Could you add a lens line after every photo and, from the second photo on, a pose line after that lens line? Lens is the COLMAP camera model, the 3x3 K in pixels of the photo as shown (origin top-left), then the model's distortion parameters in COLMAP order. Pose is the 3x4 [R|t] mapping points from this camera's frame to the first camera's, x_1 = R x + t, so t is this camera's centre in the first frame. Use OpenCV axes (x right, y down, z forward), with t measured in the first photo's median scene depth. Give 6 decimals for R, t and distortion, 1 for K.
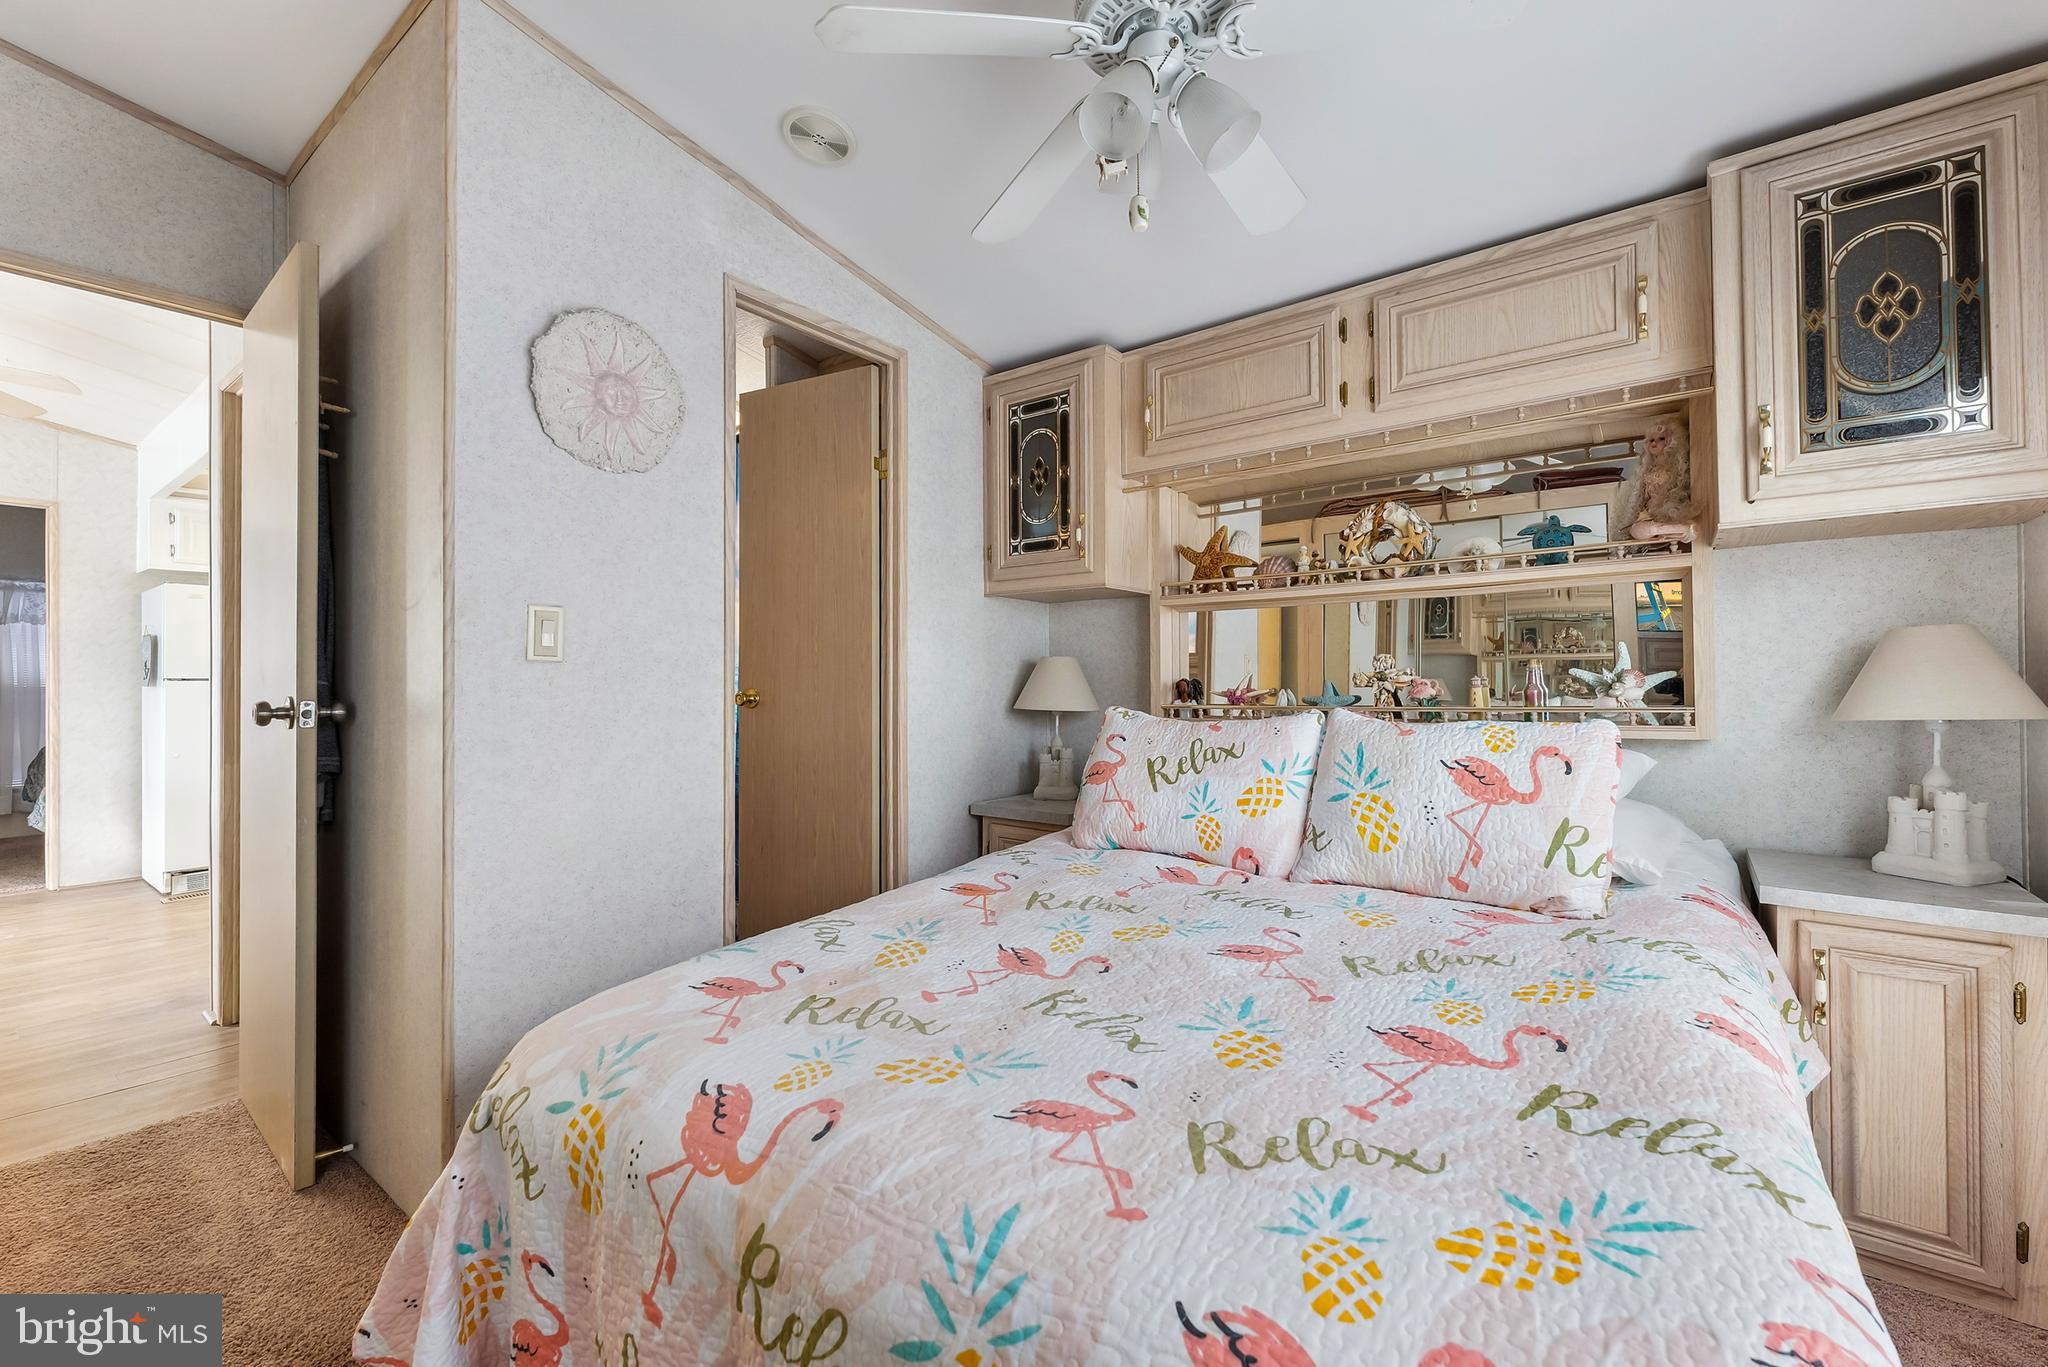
lens RADIAL K [[824.2, 0, 1003.0], [0, 824.2, 679.8], [0, 0, 1]] dist [0.002551, -0.000936]
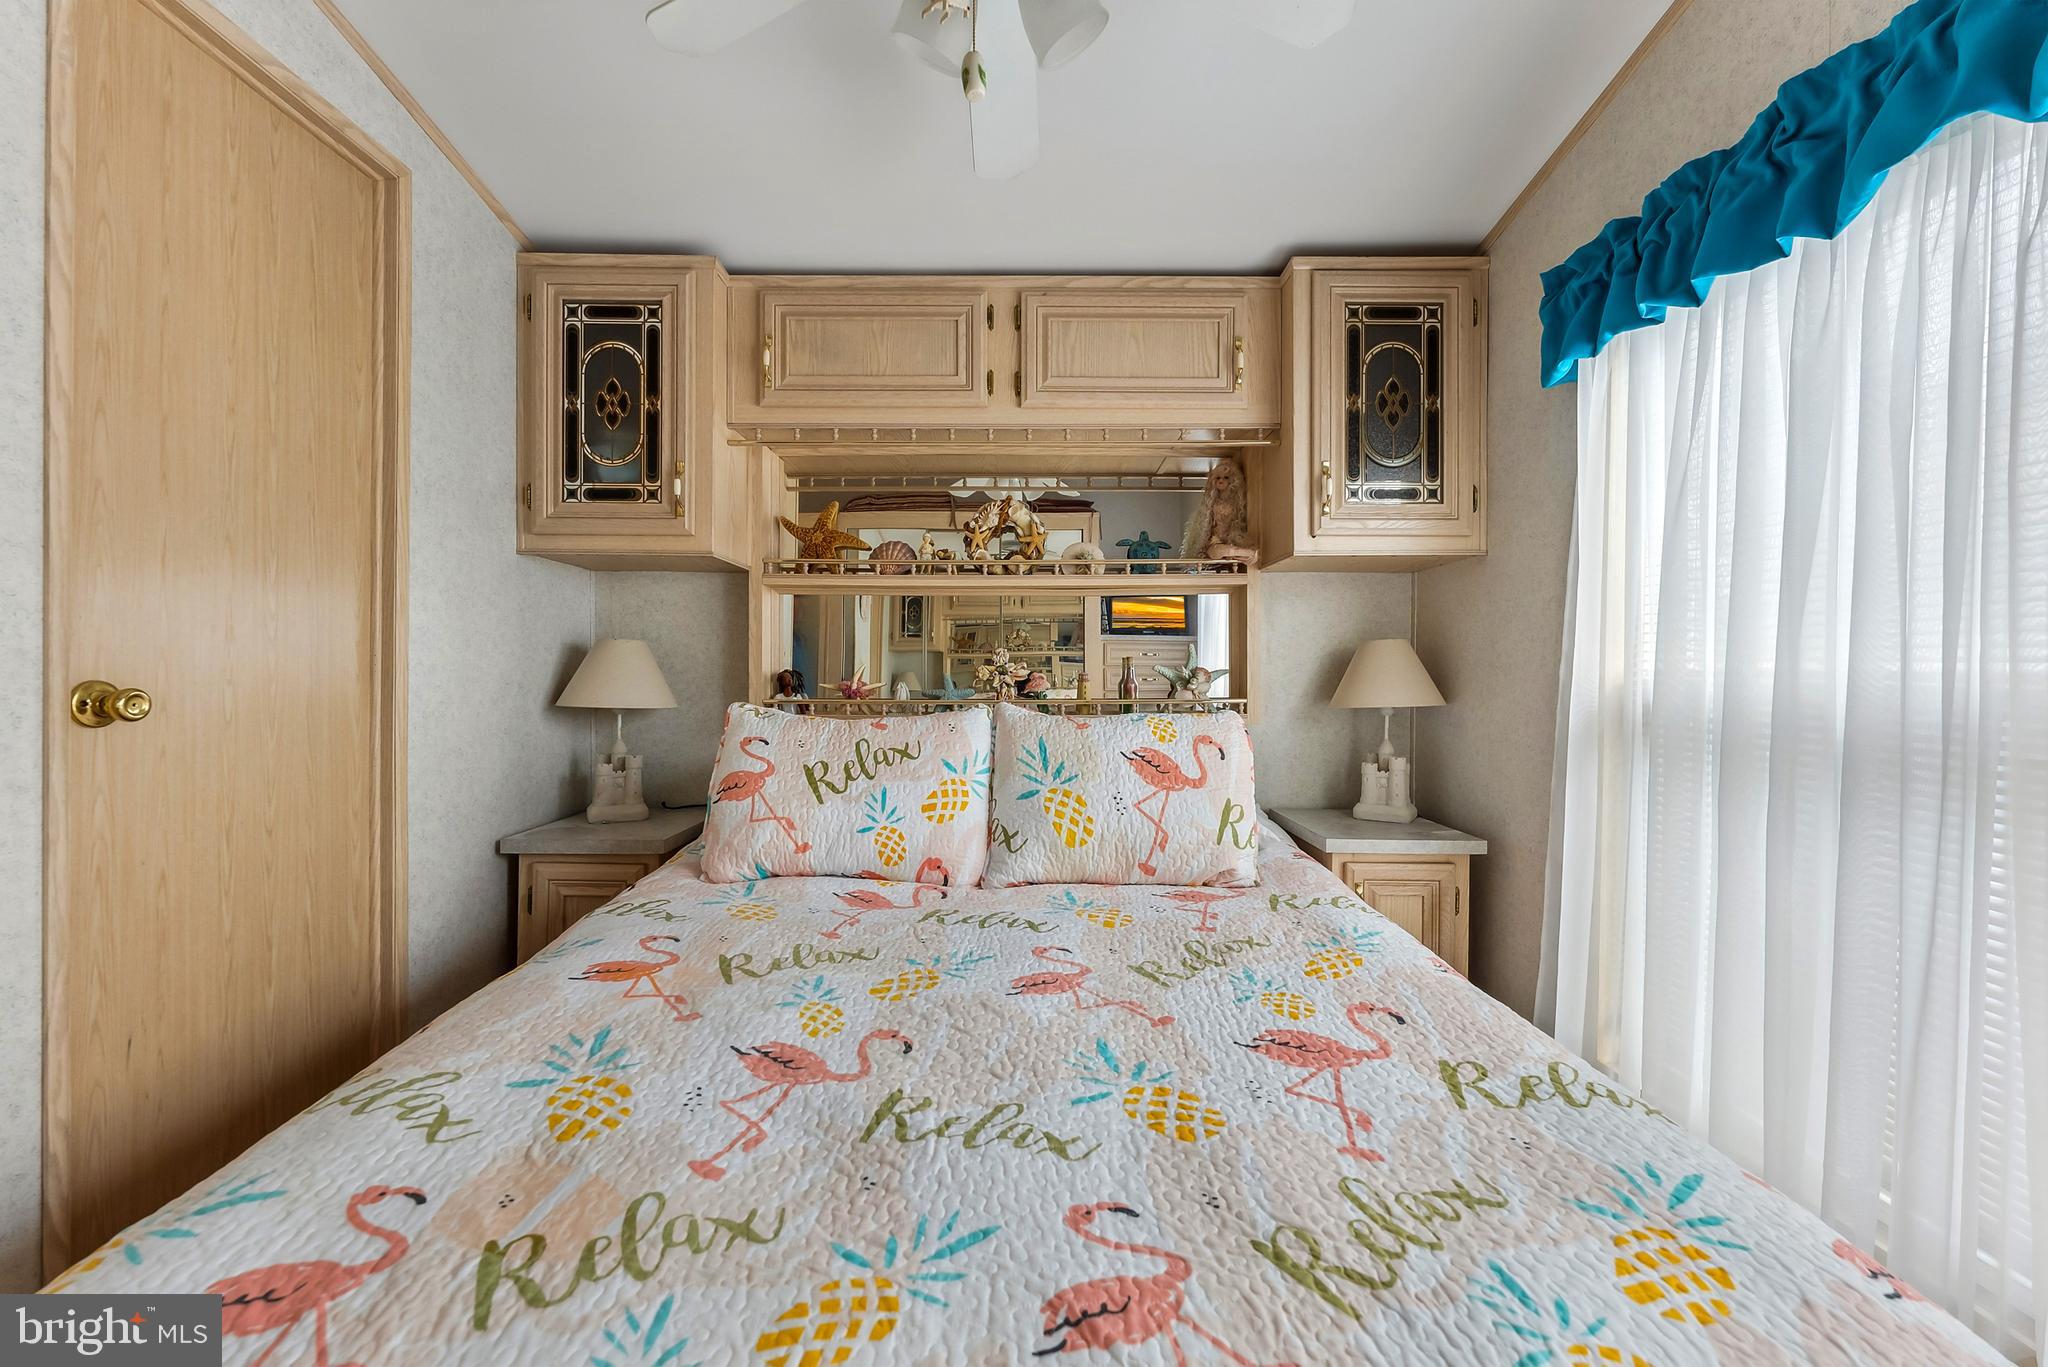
lens RADIAL K [[824.2, 0, 1018.8], [0, 824.2, 681.2], [0, 0, 1]] dist [0.002551, -0.000936]
pose [[0.788346, 0.003356, 0.615223, -0.207085], [-0.011880, 0.999882, 0.009770, -0.000533], [-0.615118, -0.015011, 0.788292, 0.253304]]
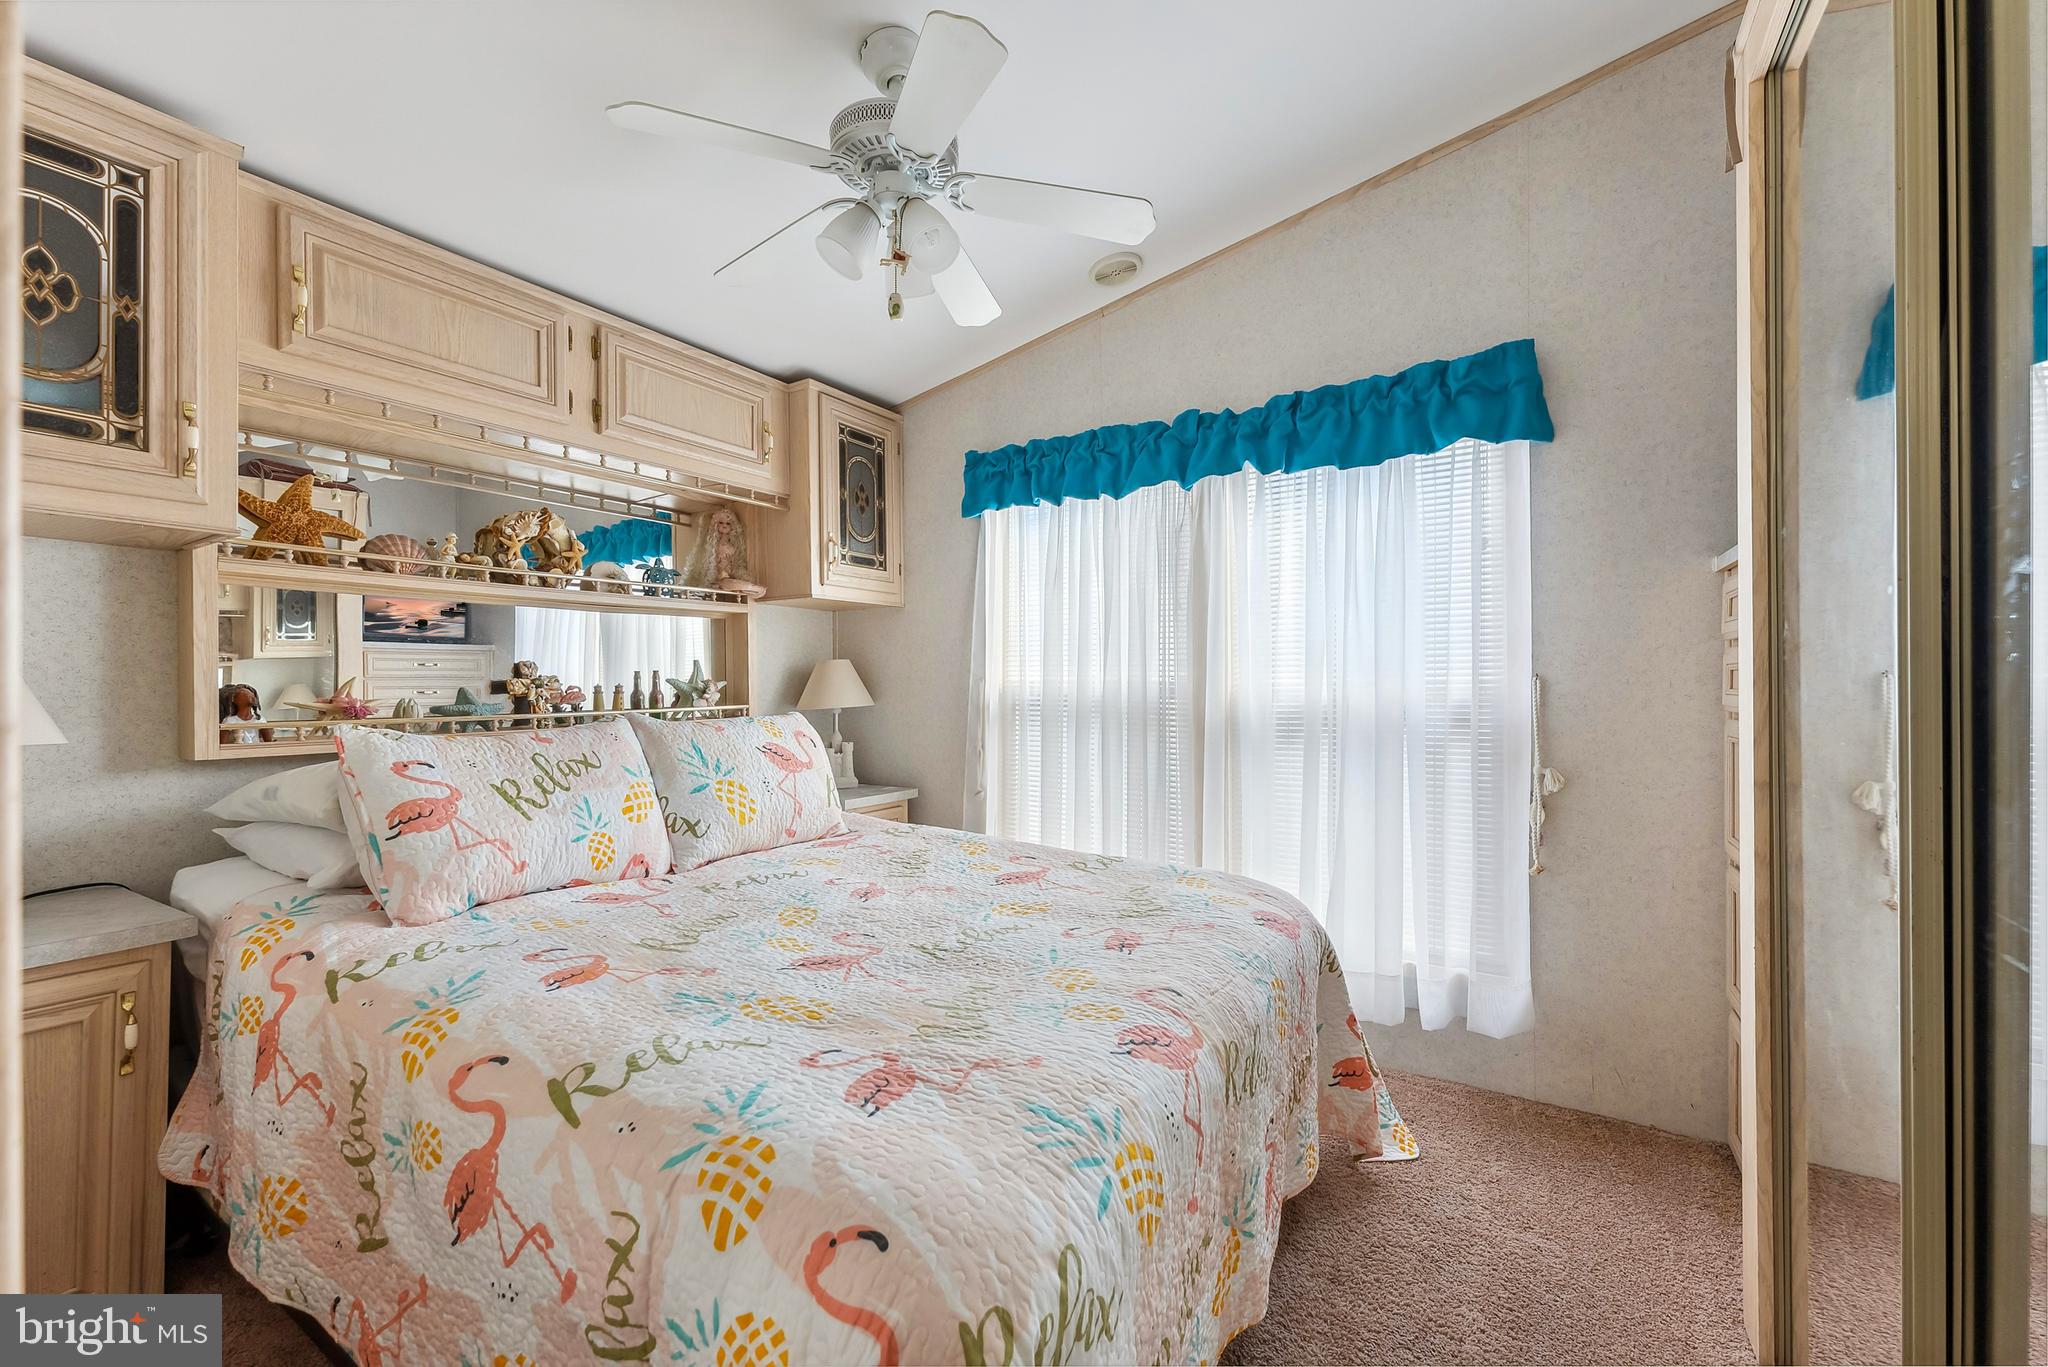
lens RADIAL K [[824.2, 0, 1026.4], [0, 824.2, 690.5], [0, 0, 1]] dist [0.002551, -0.000936]
pose [[-0.102353, -0.002326, 0.994745, -0.807928], [0.000767, 0.999997, 0.002417, 0.004014], [-0.994748, 0.001010, -0.102351, 0.689025]]
